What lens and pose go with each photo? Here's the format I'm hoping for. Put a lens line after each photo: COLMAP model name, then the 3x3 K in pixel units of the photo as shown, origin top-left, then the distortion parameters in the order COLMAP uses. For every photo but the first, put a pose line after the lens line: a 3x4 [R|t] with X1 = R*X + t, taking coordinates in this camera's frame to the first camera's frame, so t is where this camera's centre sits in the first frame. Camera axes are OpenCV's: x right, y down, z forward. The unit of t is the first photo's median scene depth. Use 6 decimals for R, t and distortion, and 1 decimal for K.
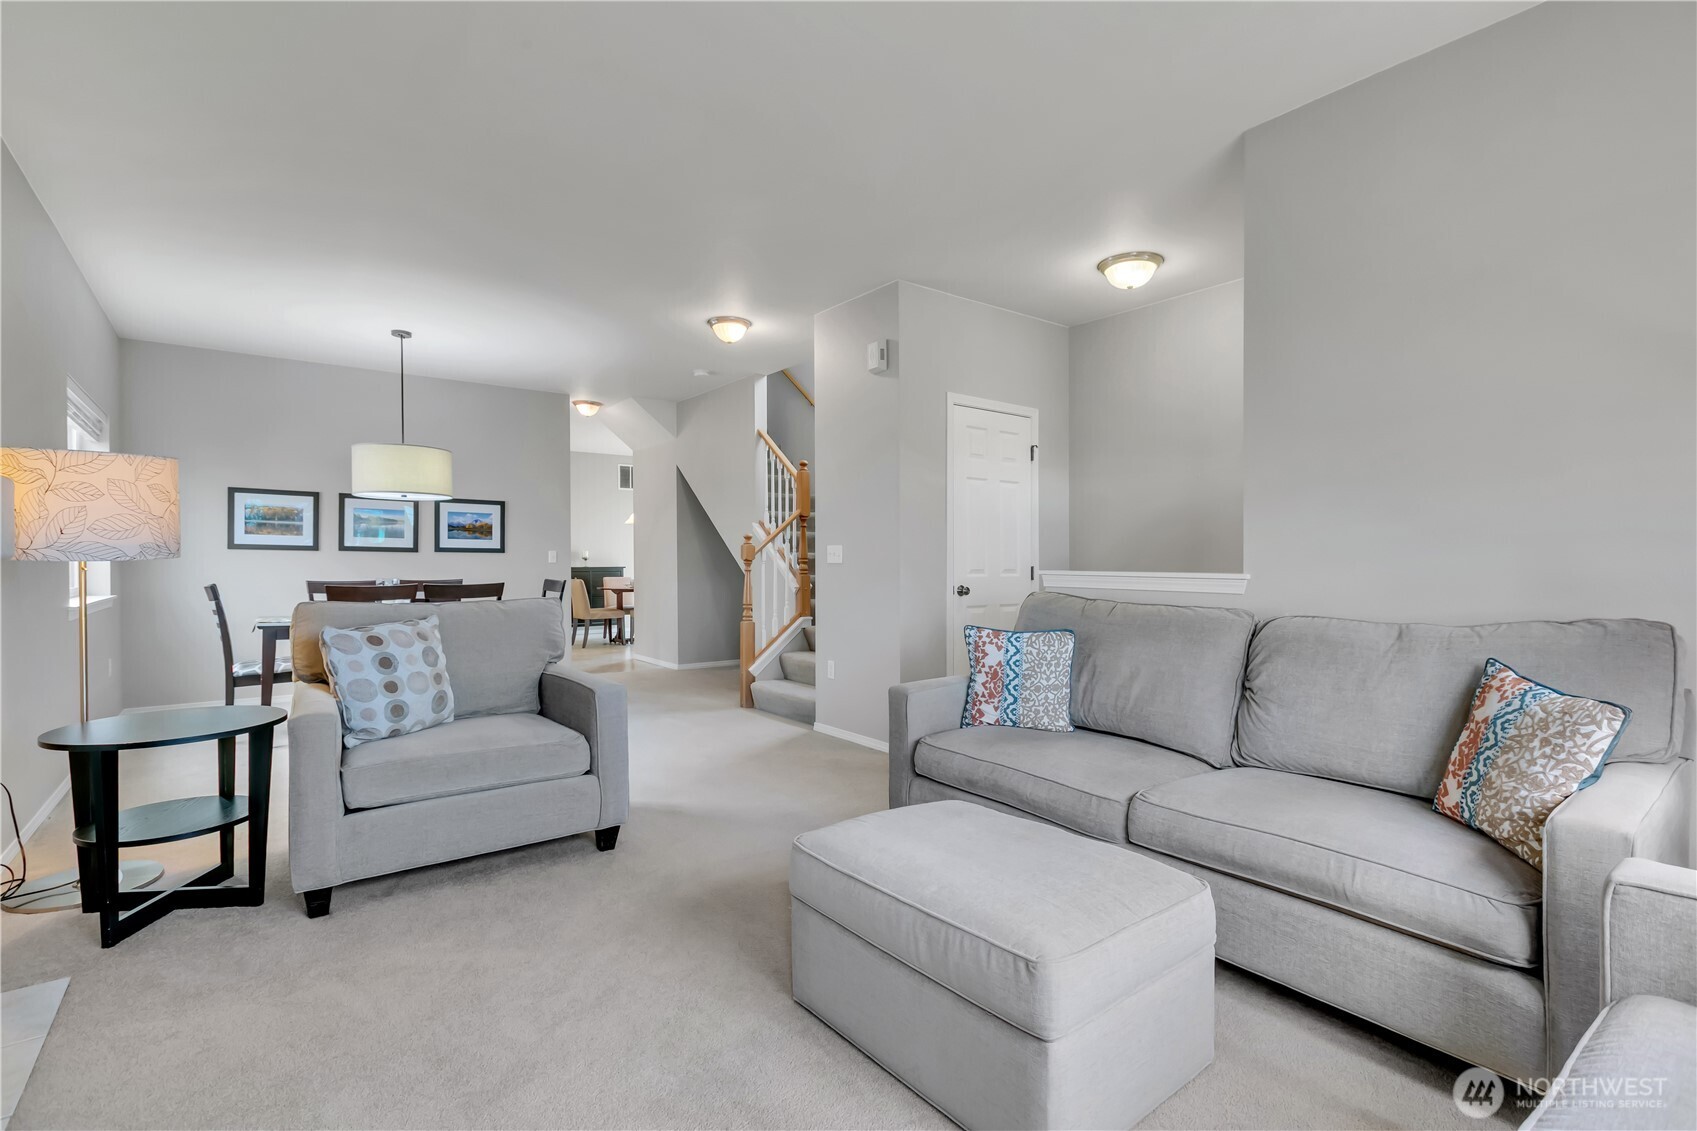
lens RADIAL K [[789.0, 0, 859.0], [0, 789.0, 545.2], [0, 0, 1]] dist [-0.001516, -0.000327]
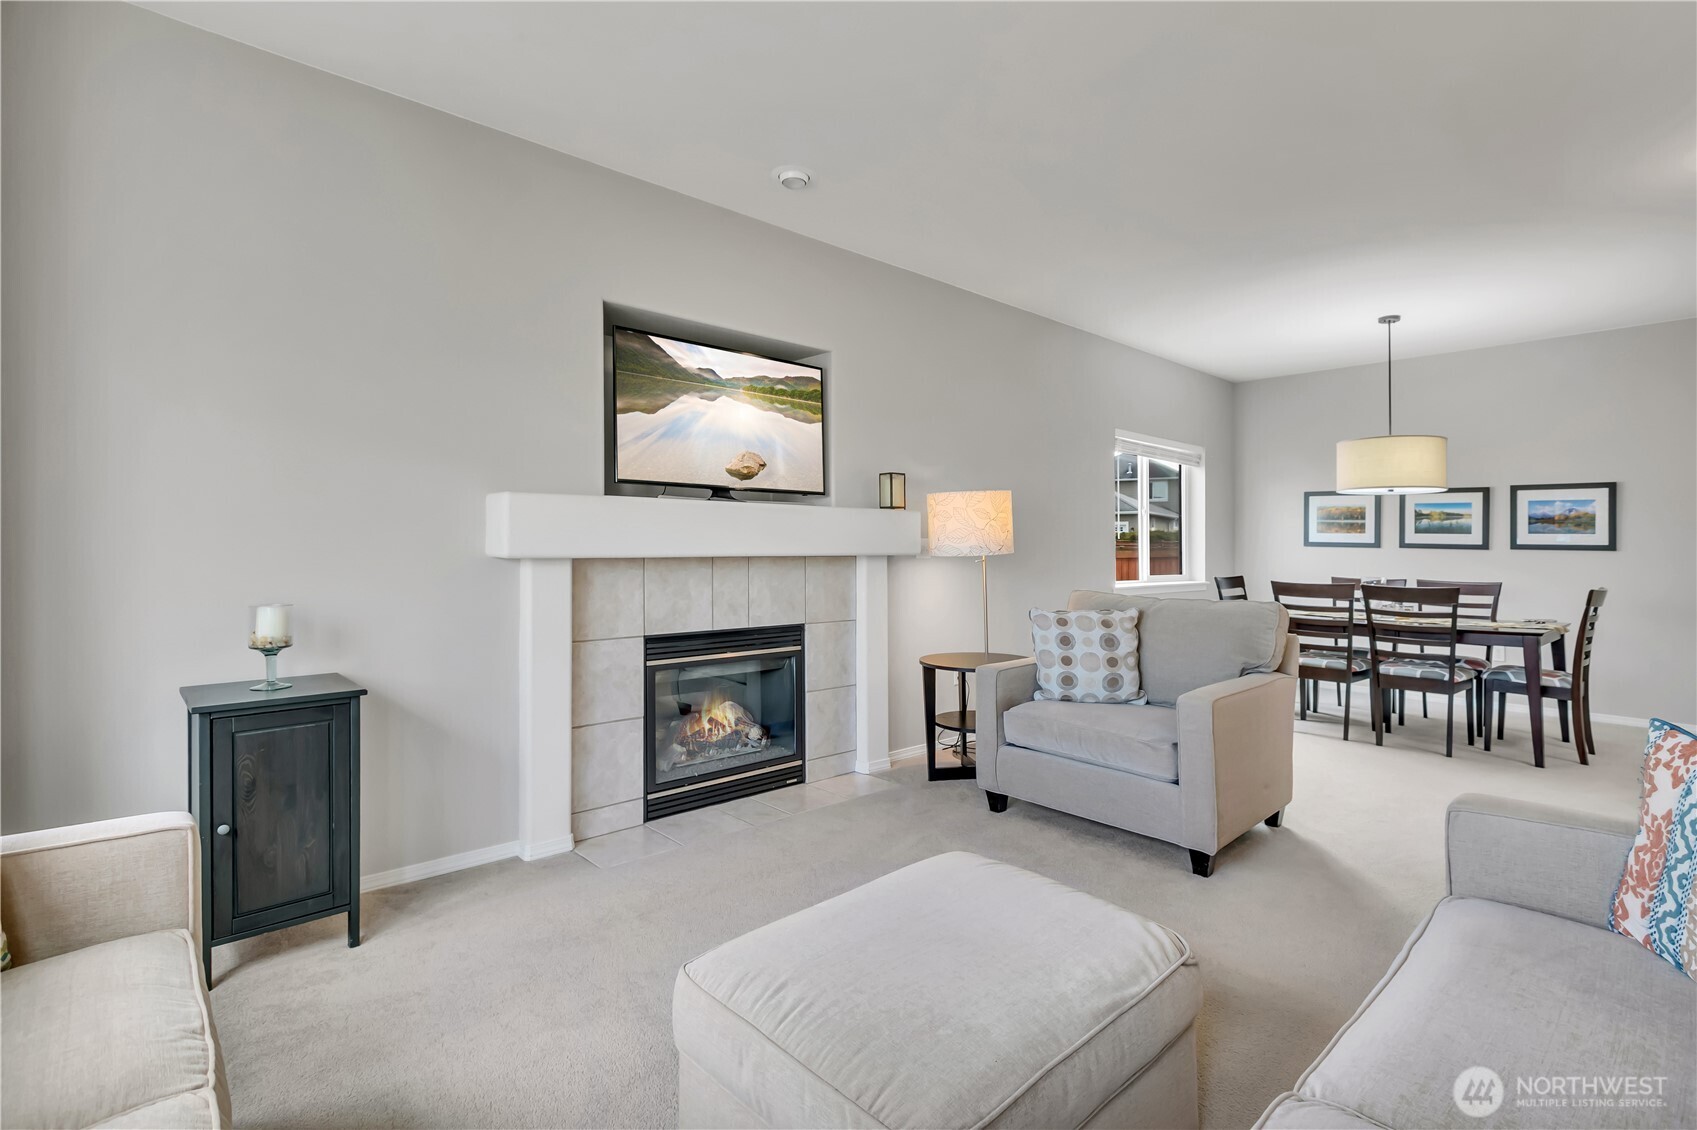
lens RADIAL K [[789.0, 0, 859.0], [0, 789.0, 544.7], [0, 0, 1]] dist [-0.001516, -0.000327]
pose [[0.104140, -0.002312, -0.994560, 0.295562], [0.008856, 0.999960, -0.001397, -0.001916], [0.994523, -0.008663, 0.104156, 0.266231]]
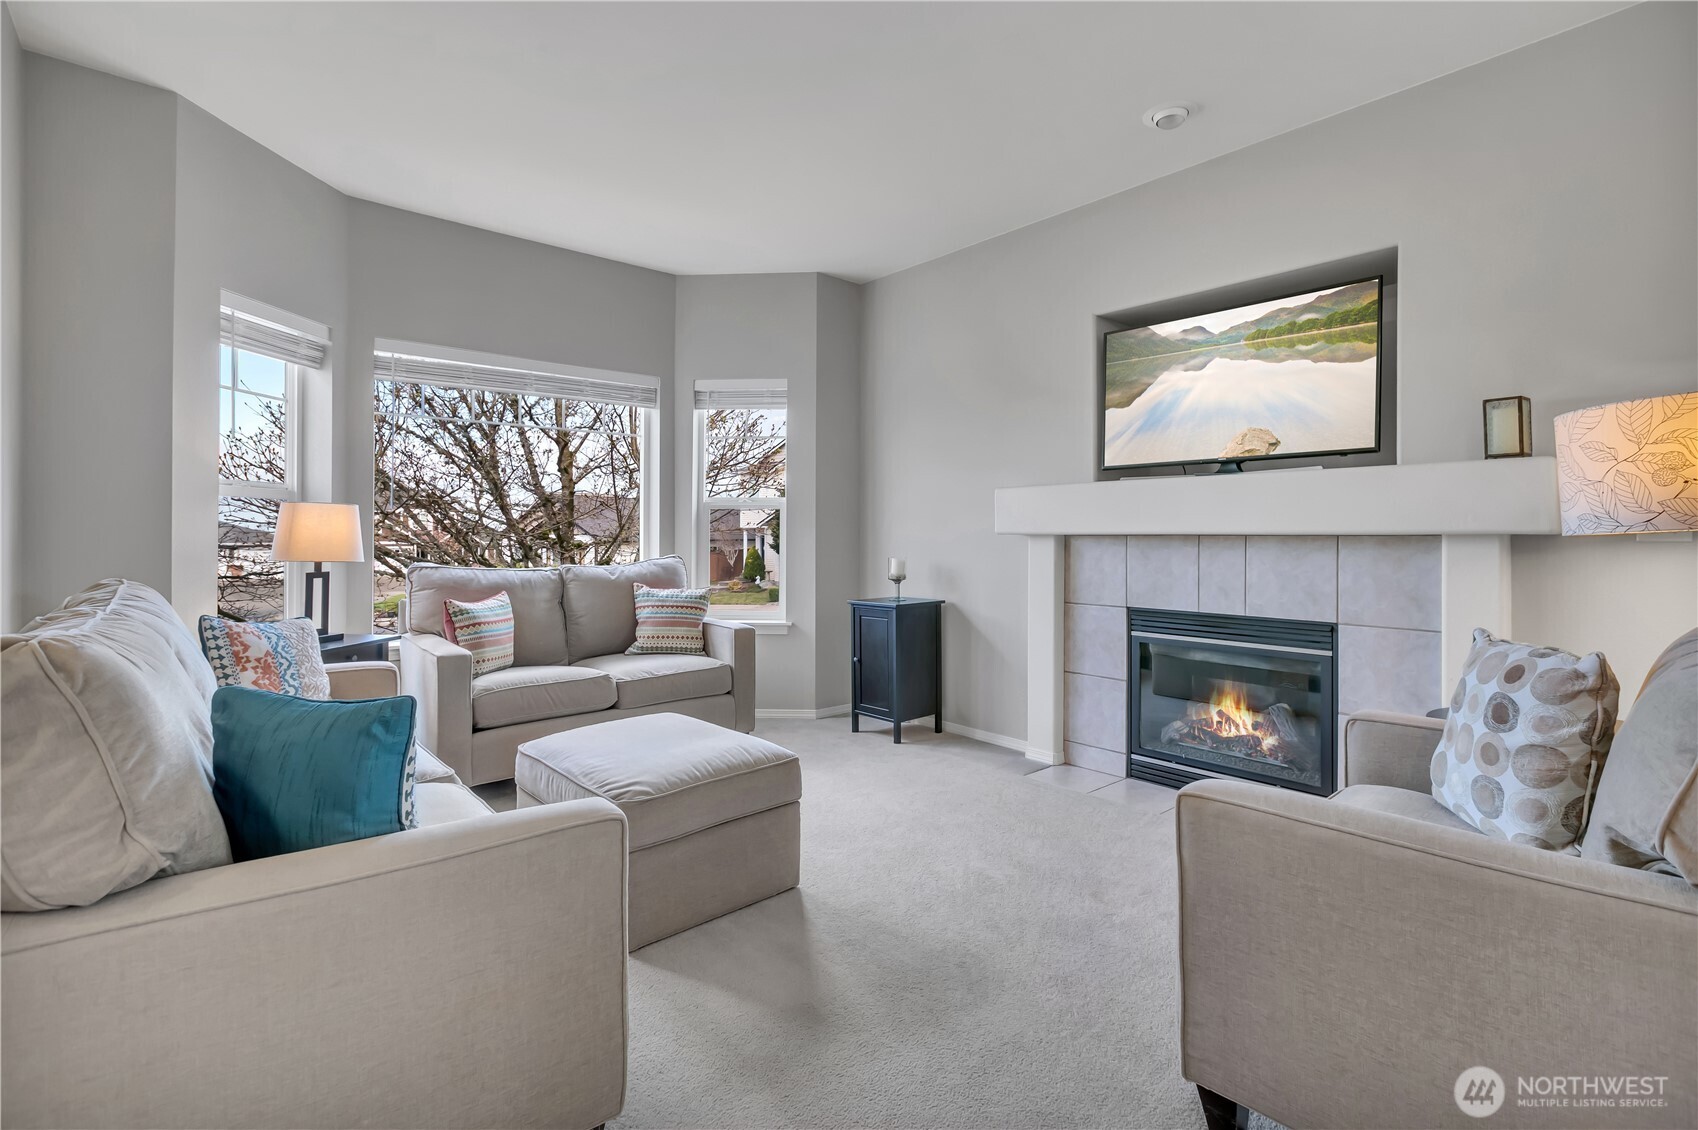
lens RADIAL K [[781.9, 0, 849.0], [0, 781.9, 548.5], [0, 0, 1]] dist [-0.000428, -0.000142]
pose [[-0.996408, 0.002321, -0.084646, -0.025917], [0.001774, 0.999977, 0.006528, 0.011753], [0.084659, 0.006355, -0.996390, 0.780048]]
